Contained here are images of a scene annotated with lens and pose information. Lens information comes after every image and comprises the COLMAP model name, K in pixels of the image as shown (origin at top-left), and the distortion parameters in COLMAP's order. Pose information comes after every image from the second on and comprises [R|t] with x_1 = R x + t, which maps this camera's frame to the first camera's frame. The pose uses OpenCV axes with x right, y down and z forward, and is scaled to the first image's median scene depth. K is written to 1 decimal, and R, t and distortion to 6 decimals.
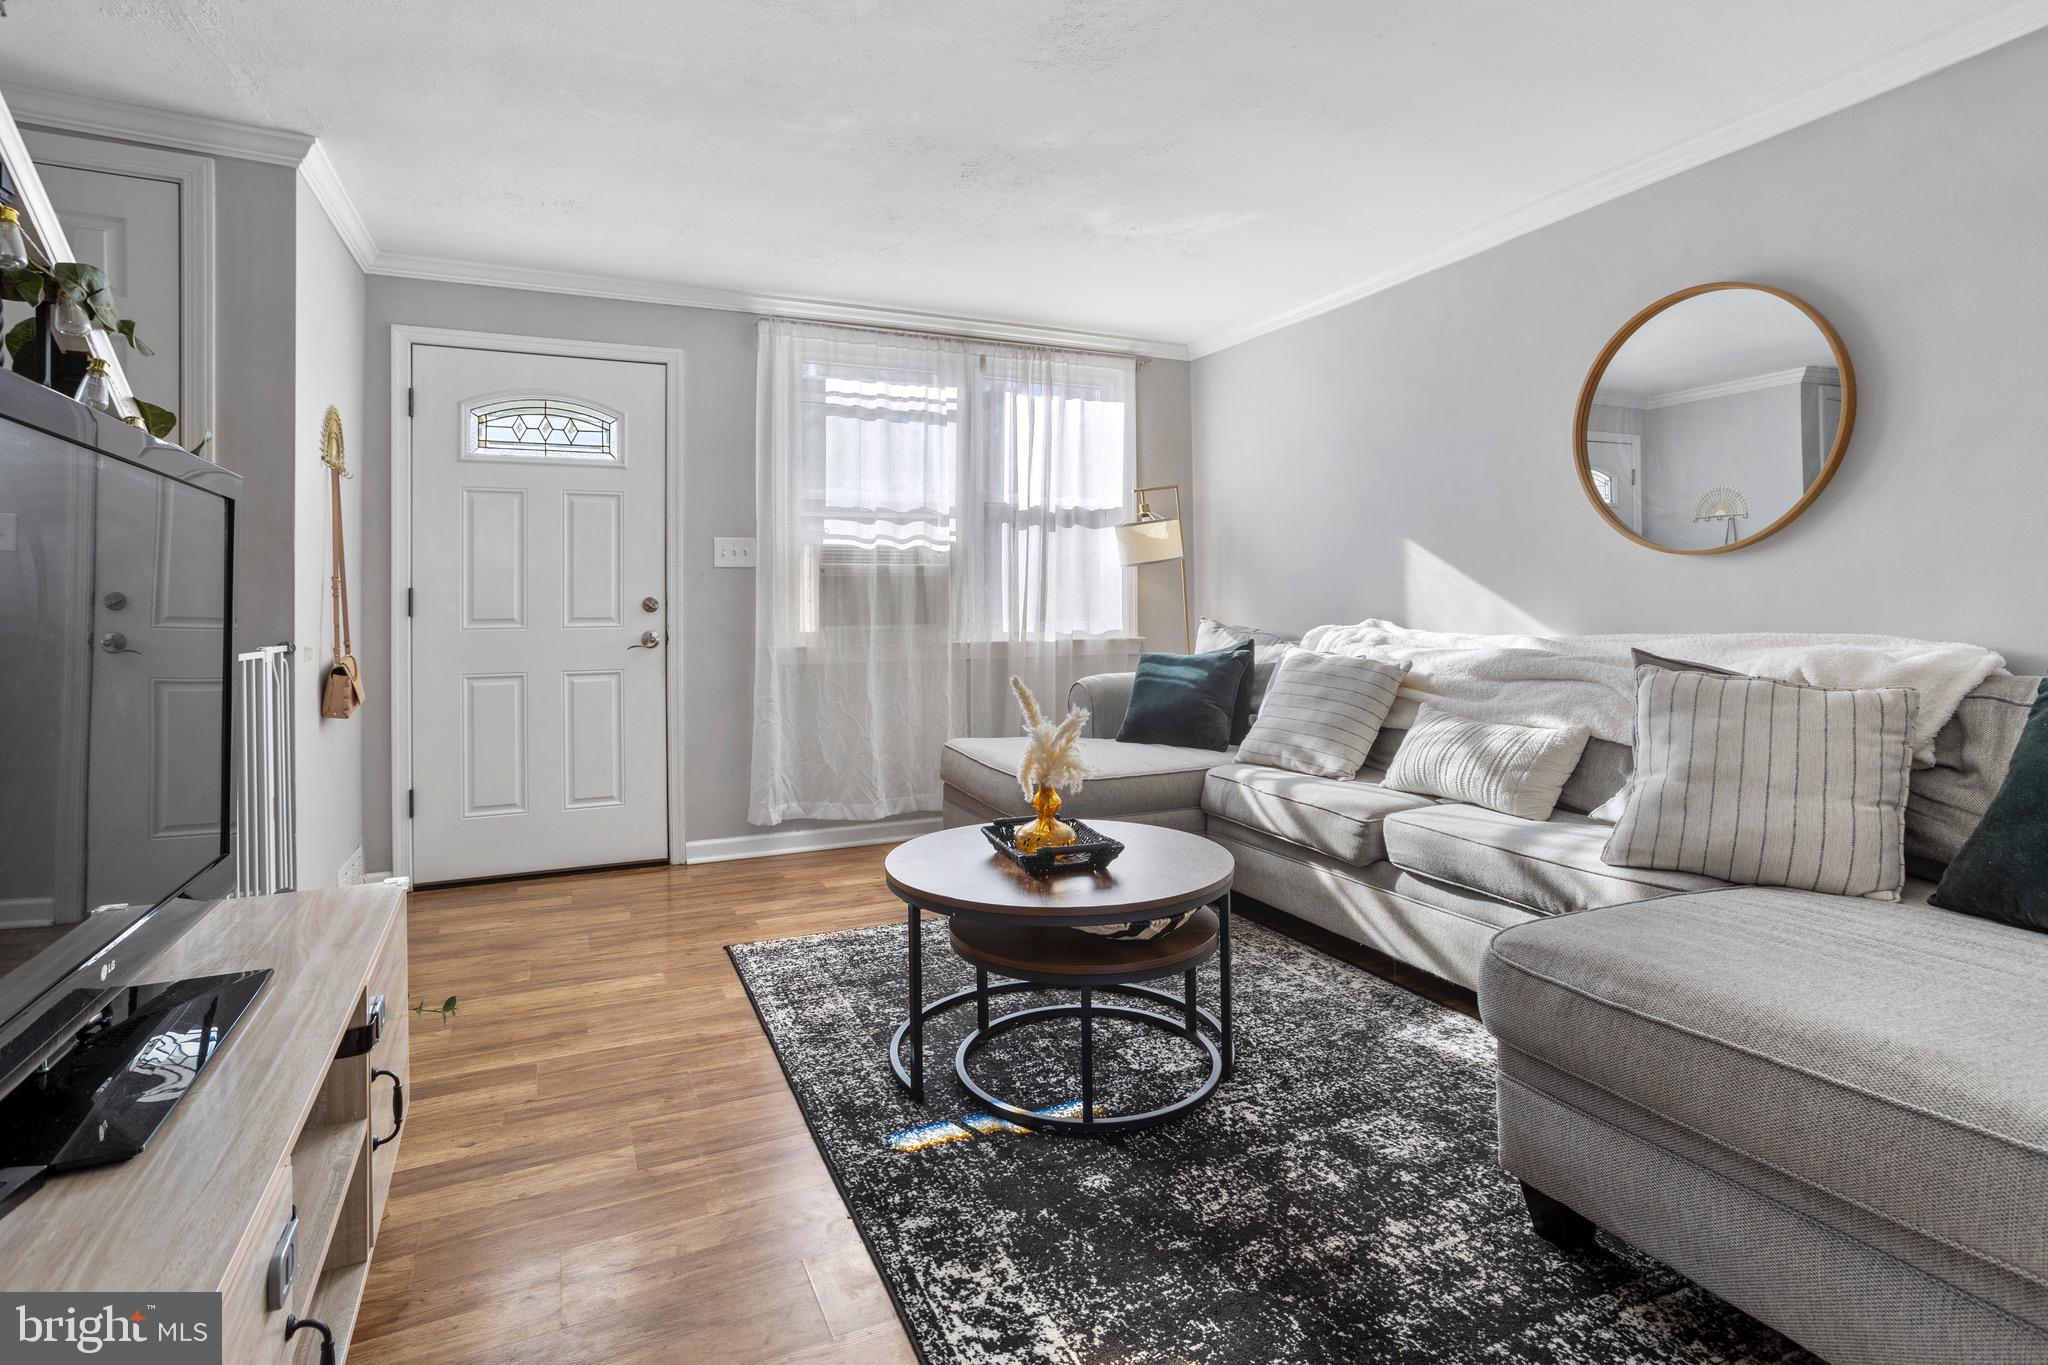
lens RADIAL K [[1015.2, 0, 1024.1], [0, 1015.2, 605.1], [0, 0, 1]] dist [-0.001703, -0.000277]
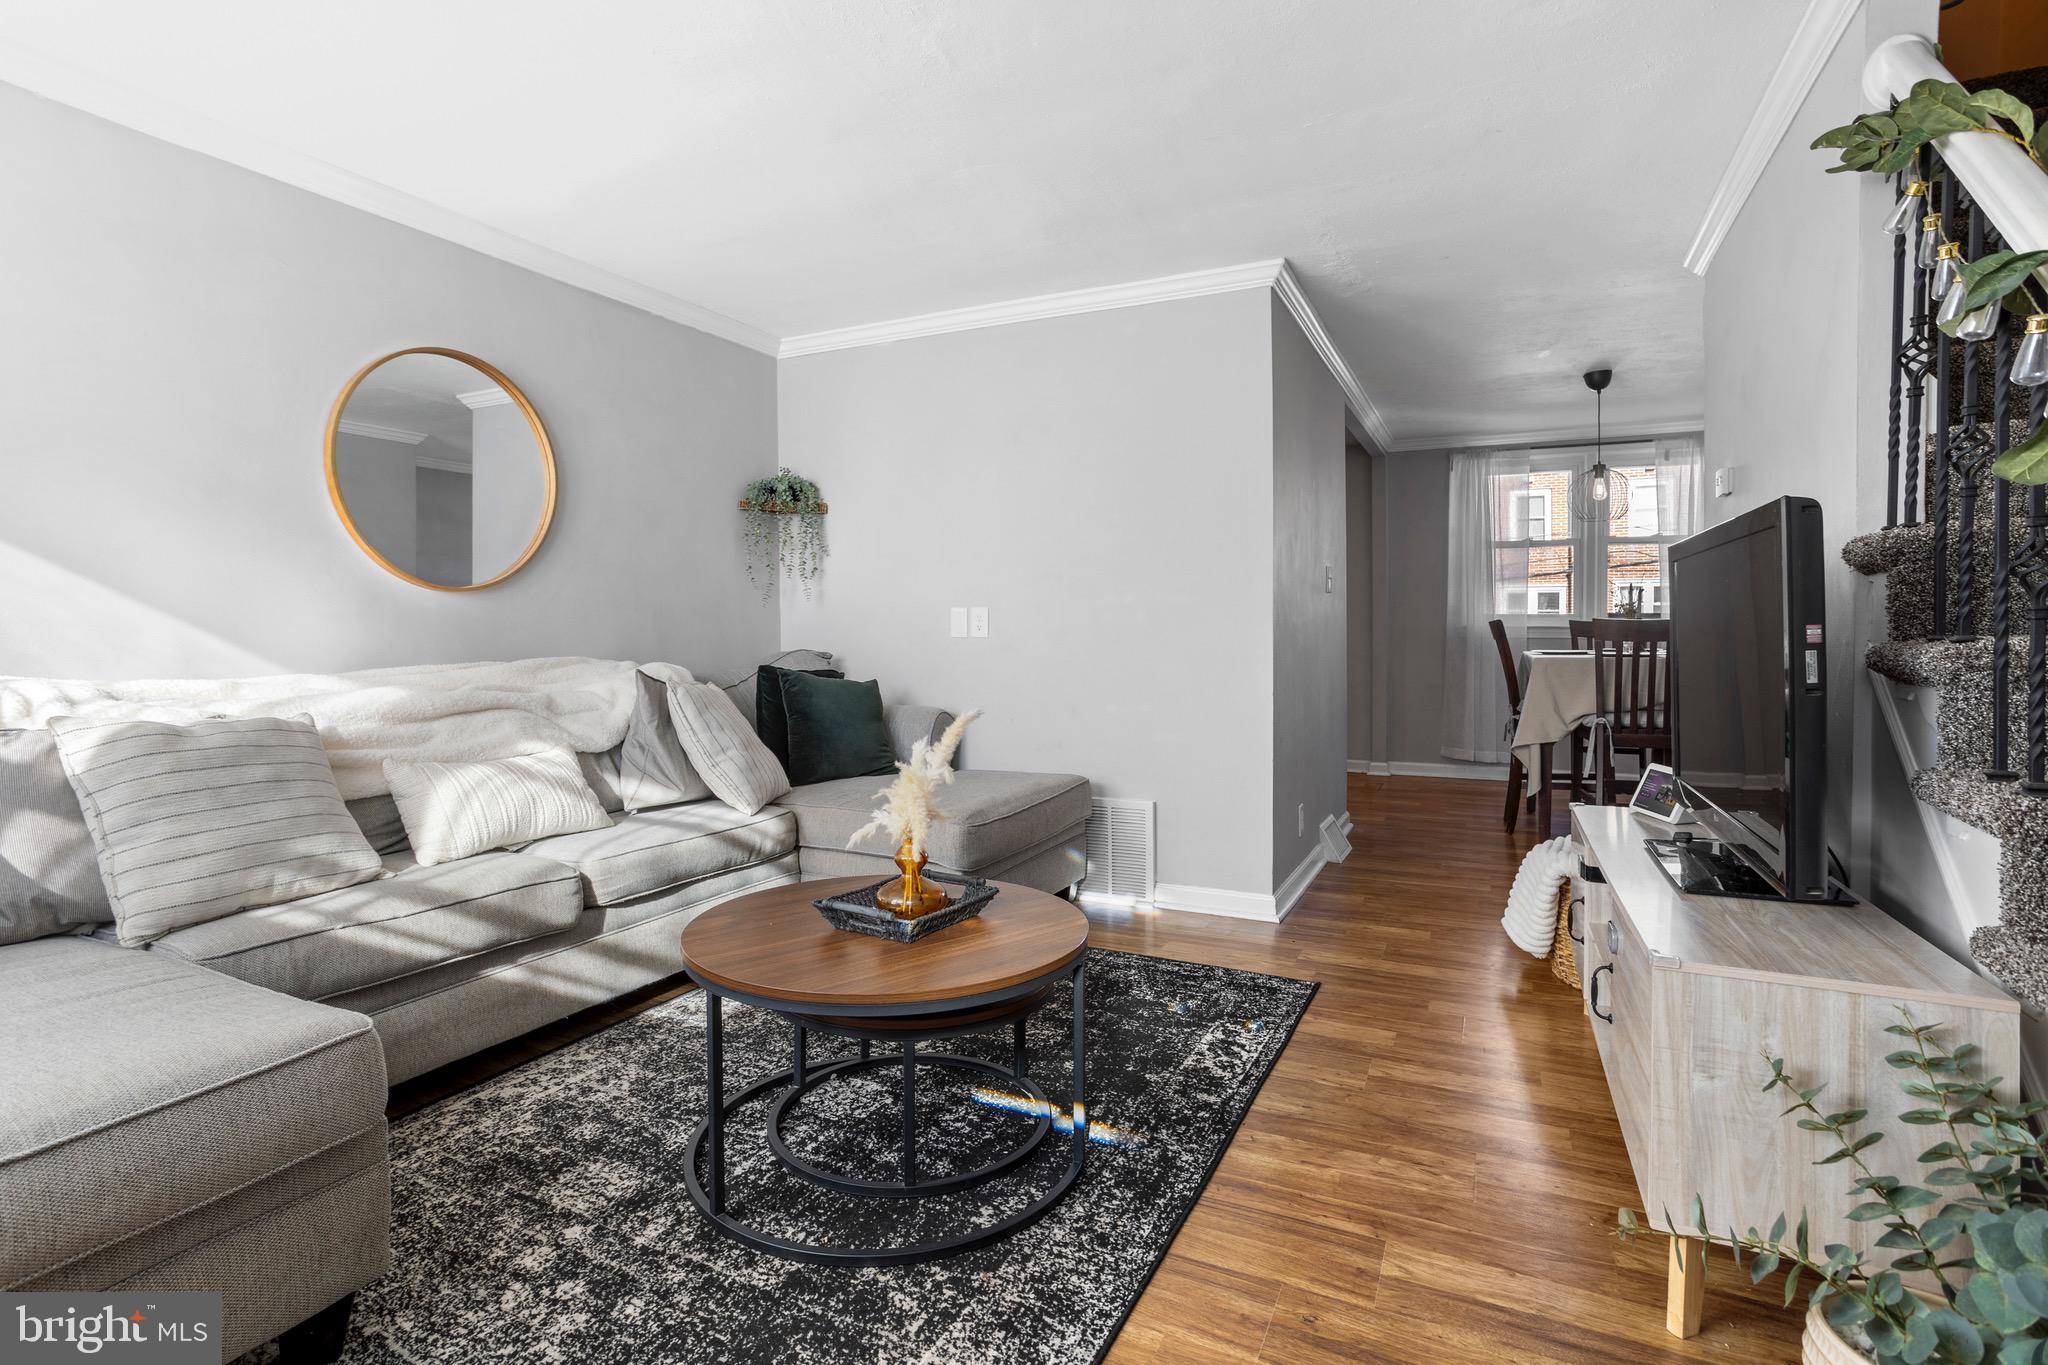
lens RADIAL K [[996.0, 0, 1024.0], [0, 996.0, 682.5], [0, 0, 1]] dist [-0.051395, 0.032168]
pose [[-0.631495, -0.022259, 0.775060, -0.714411], [0.011246, 0.999220, 0.037860, 0.017630], [-0.775298, 0.032625, -0.630752, 1.512150]]
